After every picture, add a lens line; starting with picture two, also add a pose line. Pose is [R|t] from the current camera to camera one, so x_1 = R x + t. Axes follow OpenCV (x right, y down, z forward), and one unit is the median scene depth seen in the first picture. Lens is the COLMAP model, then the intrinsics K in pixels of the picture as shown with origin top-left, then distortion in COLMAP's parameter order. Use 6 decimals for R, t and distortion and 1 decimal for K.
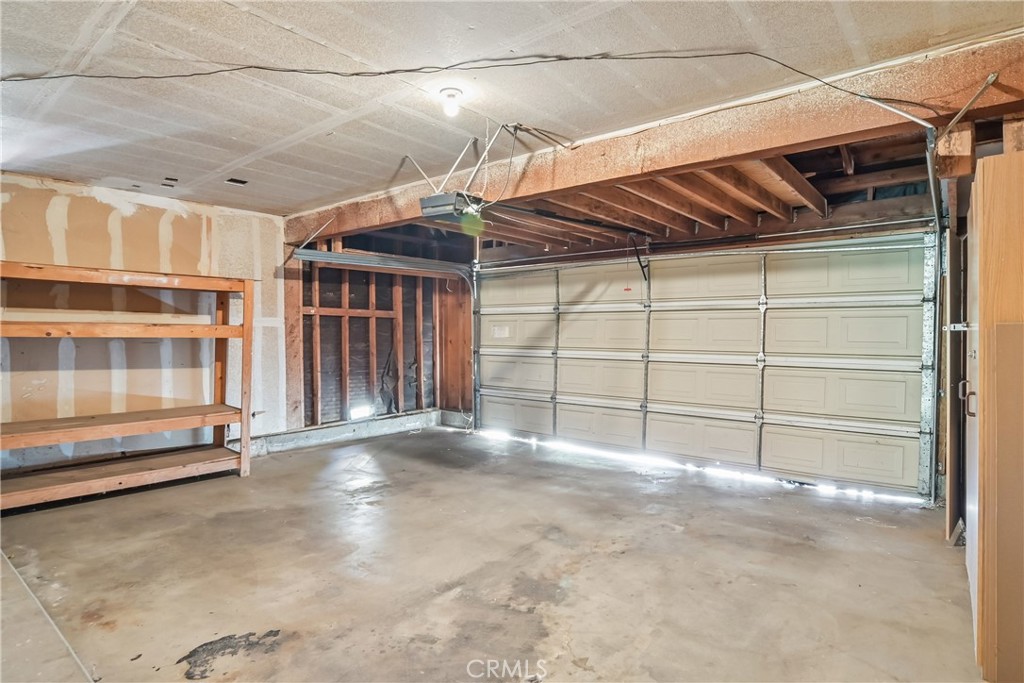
lens RADIAL K [[555.5, 0, 513.3], [0, 555.5, 341.9], [0, 0, 1]] dist [-0.004868, 0.000108]
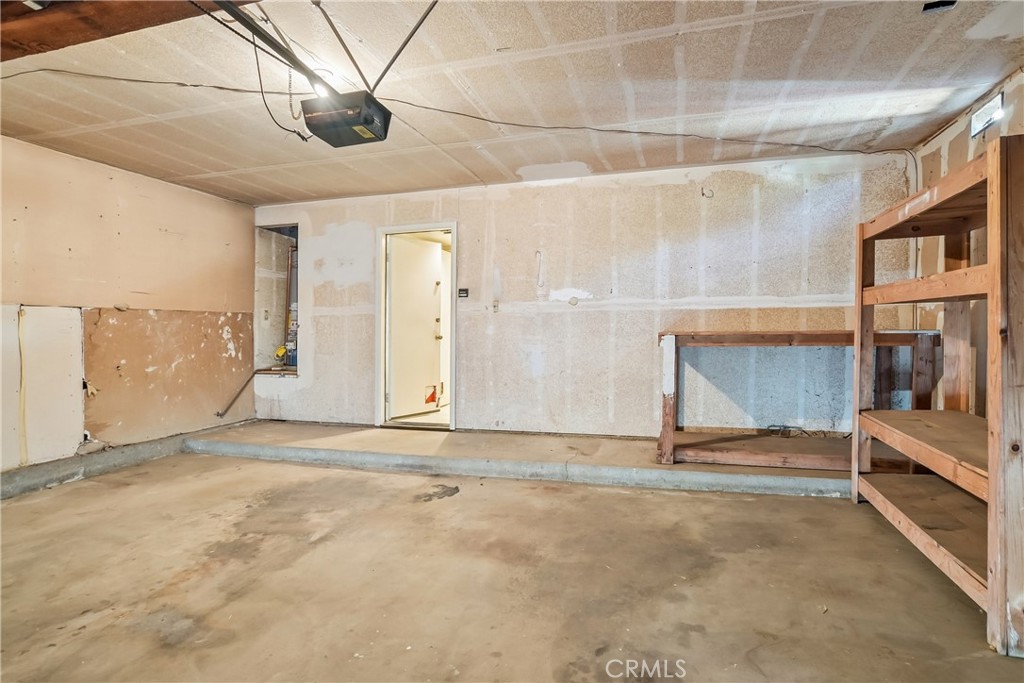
lens RADIAL K [[555.5, 0, 505.0], [0, 555.5, 325.3], [0, 0, 1]] dist [-0.004868, 0.000108]
pose [[-0.924836, 0.008374, -0.380274, -0.034987], [0.006568, 0.999960, 0.006047, 0.017386], [0.380310, 0.003095, -0.924854, 2.100814]]
